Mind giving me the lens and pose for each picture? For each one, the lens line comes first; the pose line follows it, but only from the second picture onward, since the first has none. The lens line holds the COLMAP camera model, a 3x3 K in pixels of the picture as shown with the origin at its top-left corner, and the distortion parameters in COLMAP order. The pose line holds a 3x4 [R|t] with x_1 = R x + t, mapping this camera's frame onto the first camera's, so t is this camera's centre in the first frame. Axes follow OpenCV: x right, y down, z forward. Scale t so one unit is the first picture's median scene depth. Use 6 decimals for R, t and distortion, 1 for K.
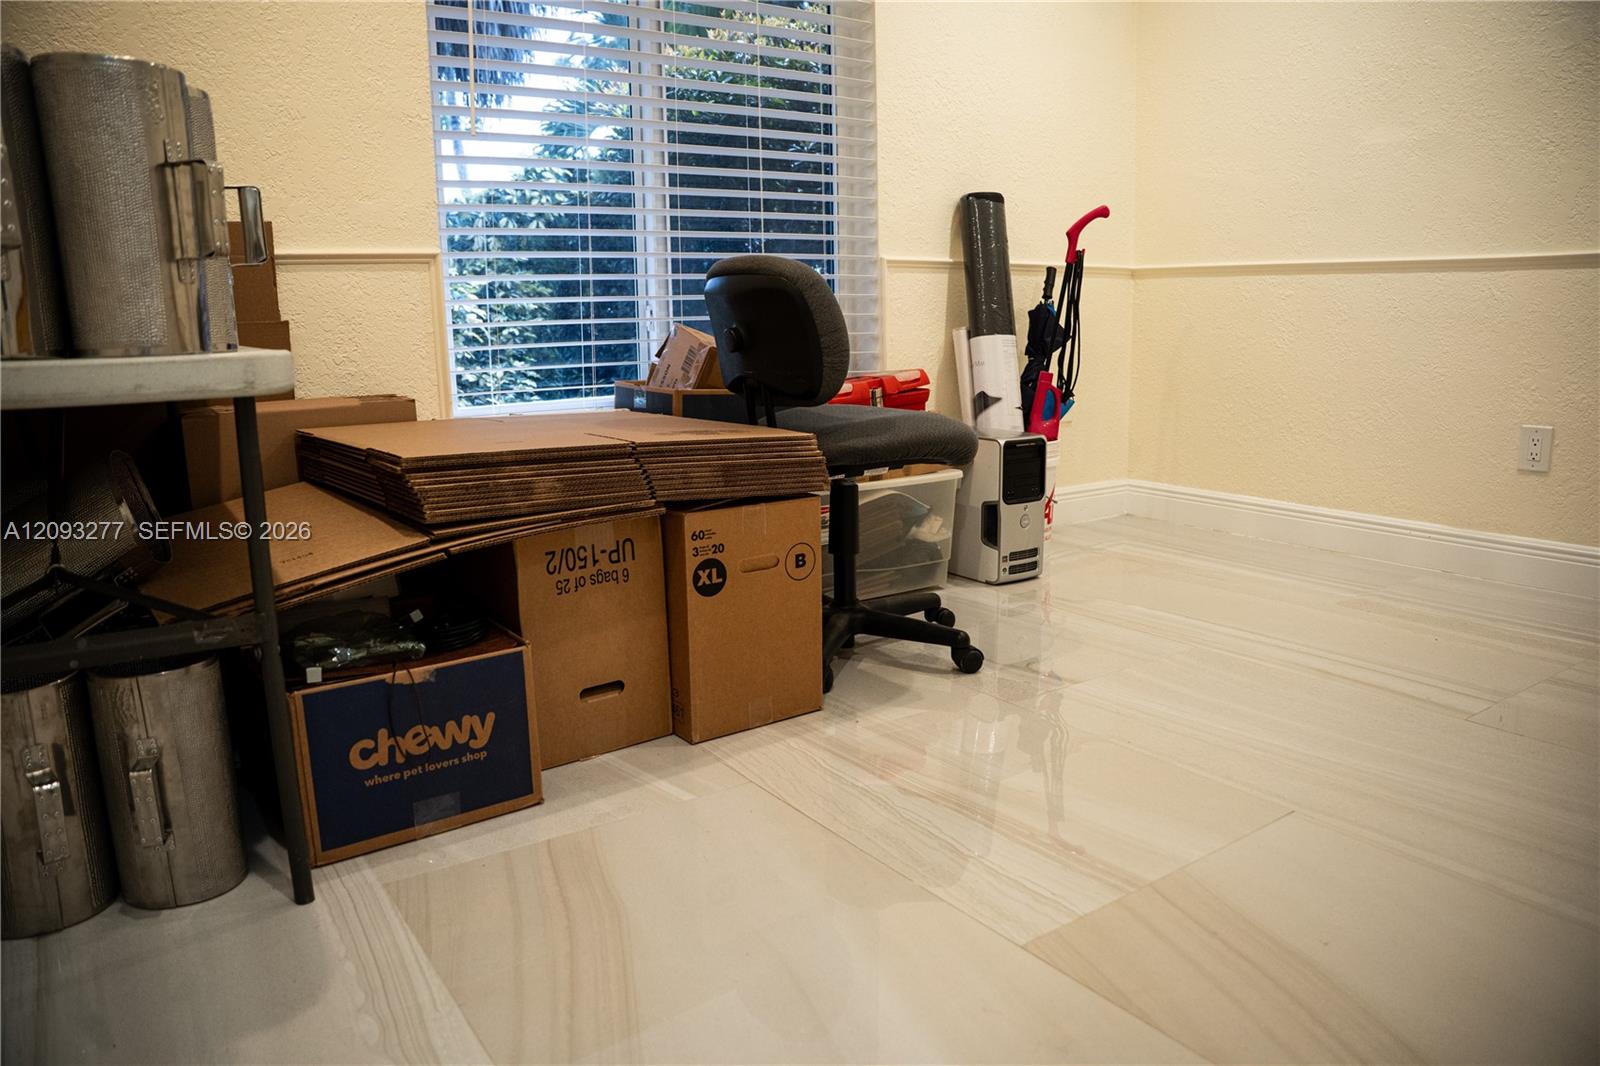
lens RADIAL K [[1099.3, 0, 800.0], [0, 1099.3, 533.0], [0, 0, 1]] dist [-0.178376, 0.125072]
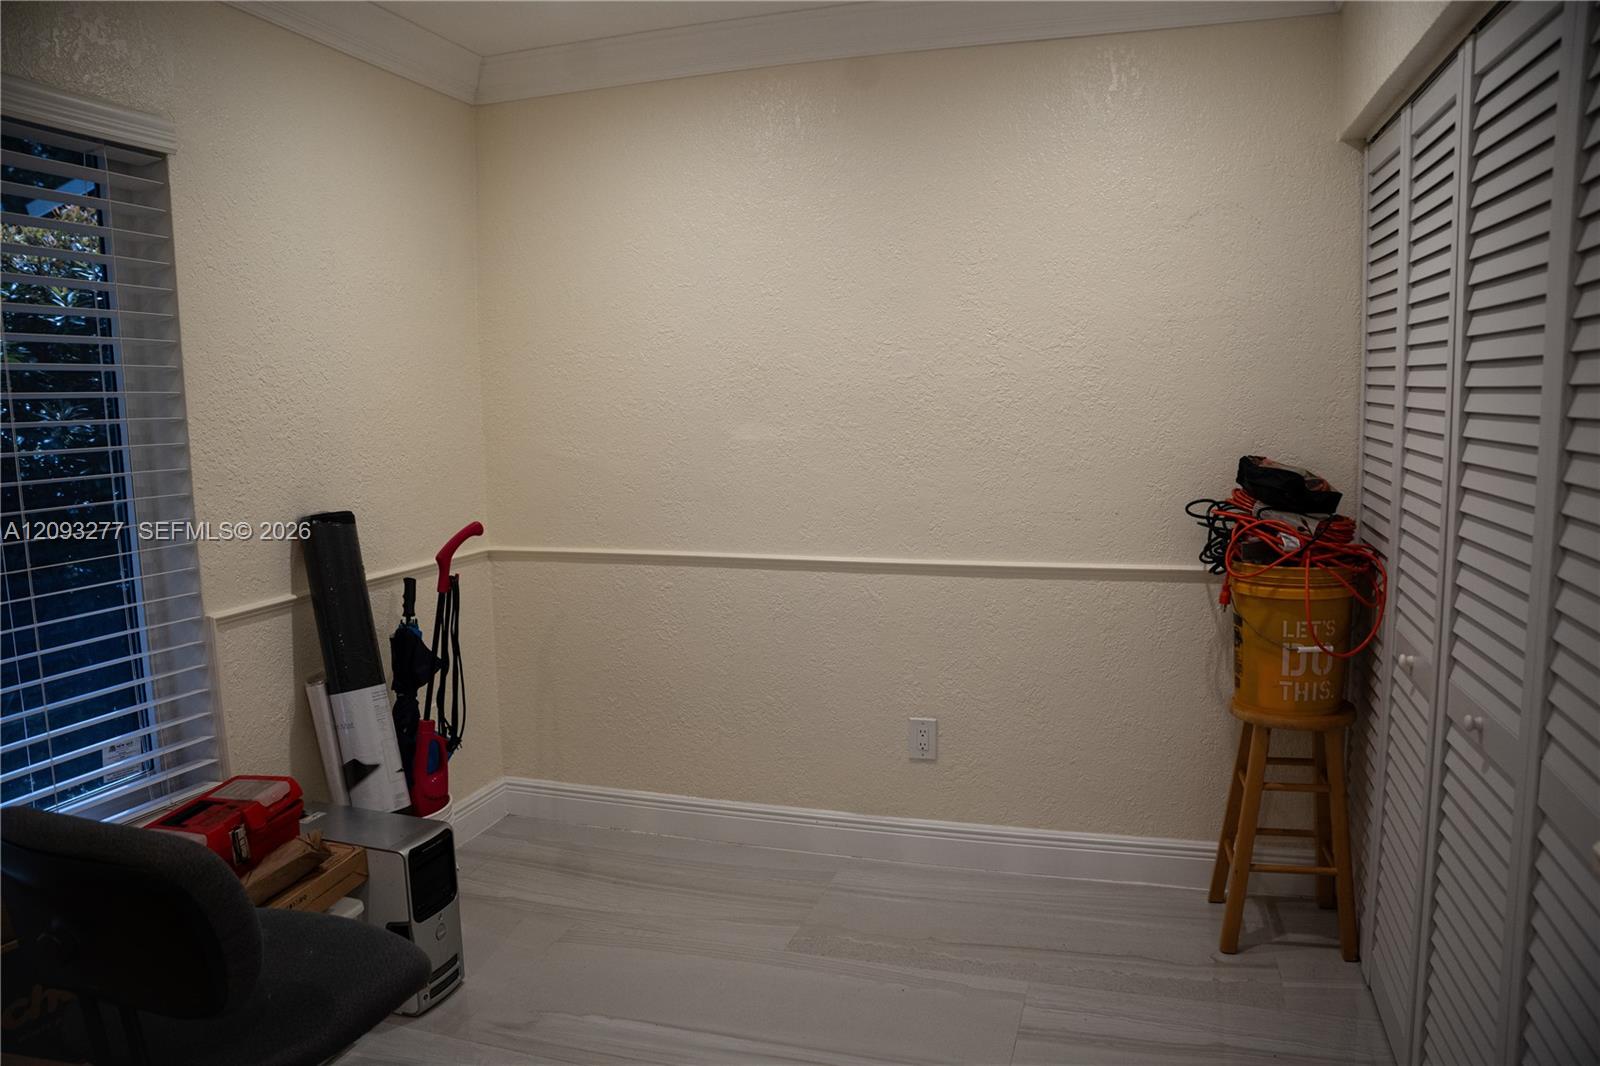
lens RADIAL K [[1099.3, 0, 800.0], [0, 1099.3, 533.0], [0, 0, 1]] dist [-0.178376, 0.125072]
pose [[0.786441, -0.076147, 0.612953, -0.045207], [0.127571, 0.990999, -0.040567, -0.222620], [-0.604347, 0.110098, 0.789077, 0.150185]]
